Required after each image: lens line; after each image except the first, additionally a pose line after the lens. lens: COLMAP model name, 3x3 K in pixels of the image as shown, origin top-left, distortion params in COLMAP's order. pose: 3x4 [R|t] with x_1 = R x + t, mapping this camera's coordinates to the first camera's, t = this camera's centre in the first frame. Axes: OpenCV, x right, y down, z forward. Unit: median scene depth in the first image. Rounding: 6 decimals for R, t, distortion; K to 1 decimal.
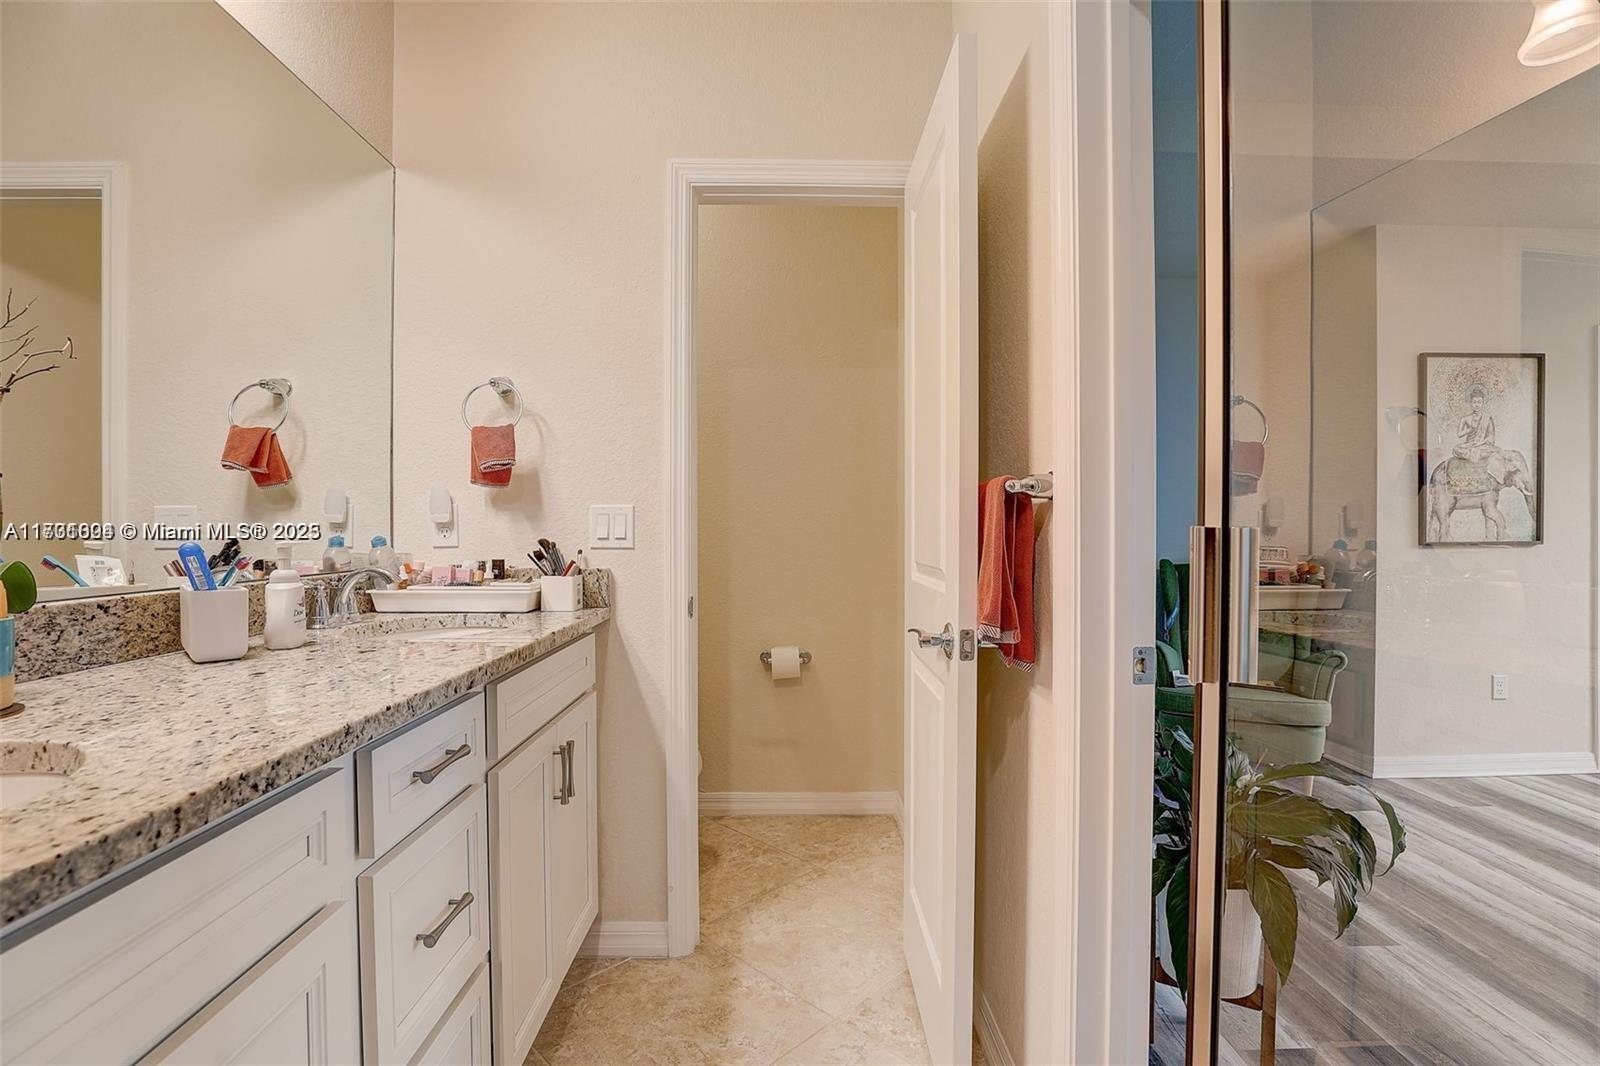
lens RADIAL K [[732.7, 0, 803.8], [0, 732.7, 531.6], [0, 0, 1]] dist [-0.042454, 0.011409]
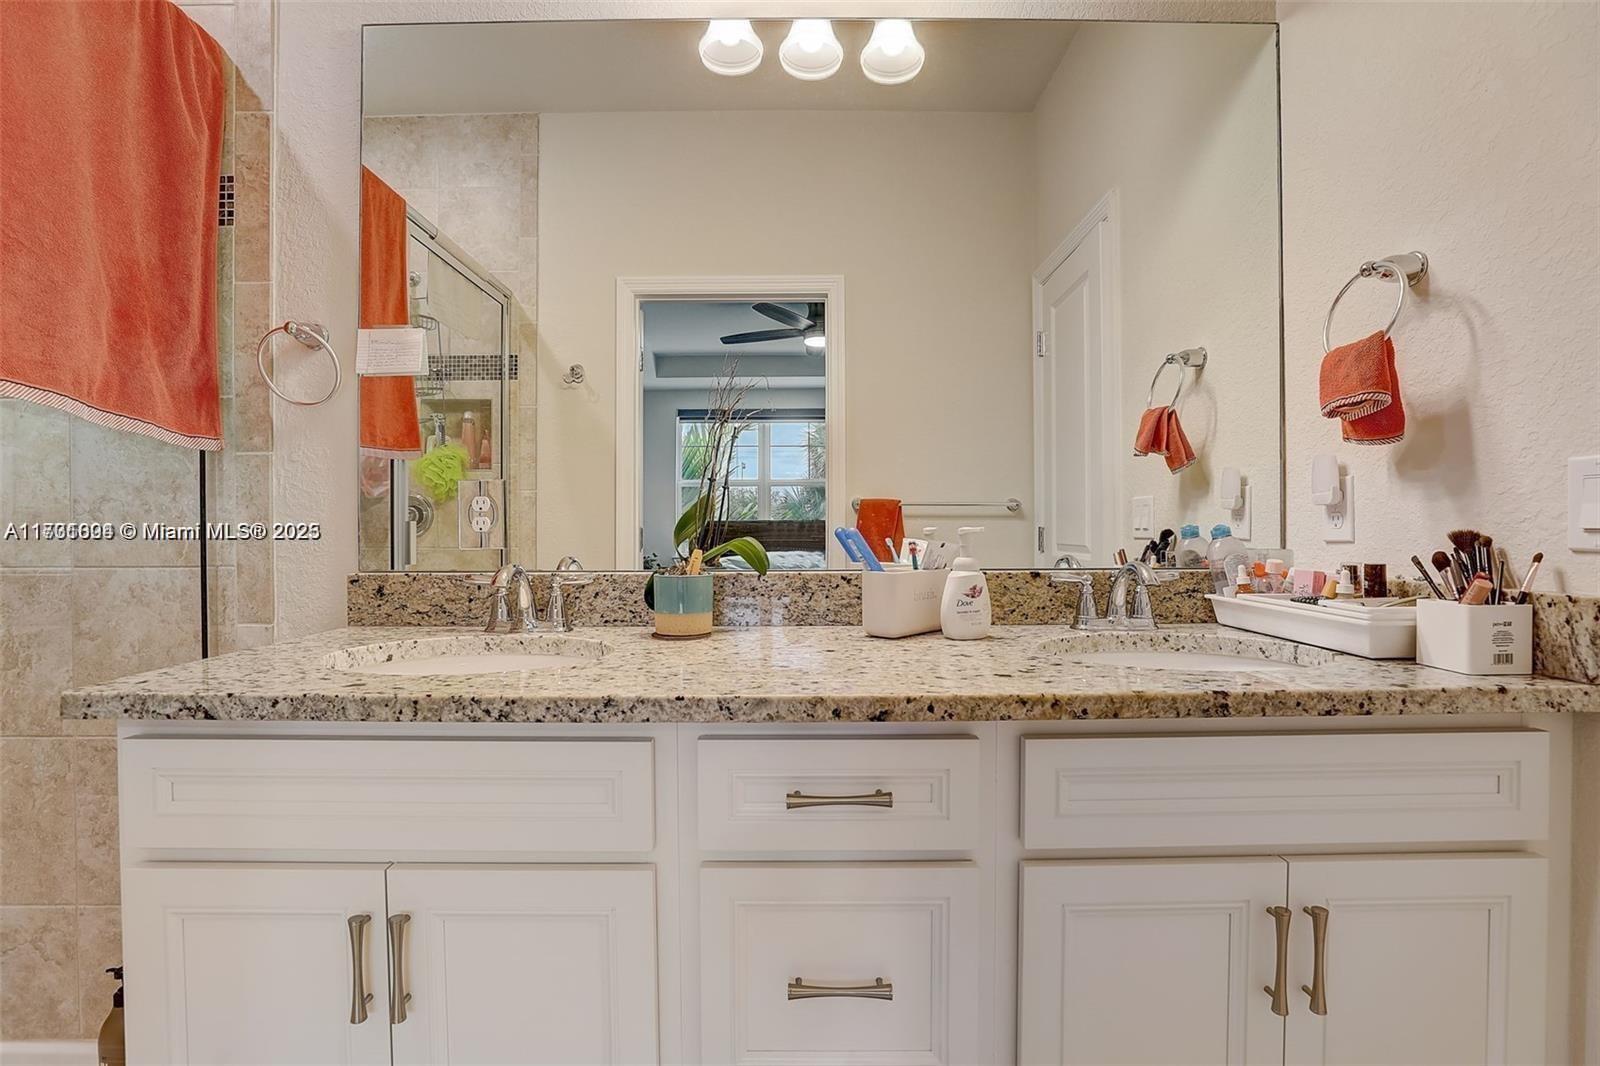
lens RADIAL K [[725.5, 0, 787.3], [0, 725.5, 529.6], [0, 0, 1]] dist [-0.042232, 0.009700]
pose [[-0.026560, 0.003490, -0.999641, 0.296783], [-0.000852, 0.999993, 0.003513, 0.014809], [0.999647, 0.000945, -0.026557, 0.925357]]
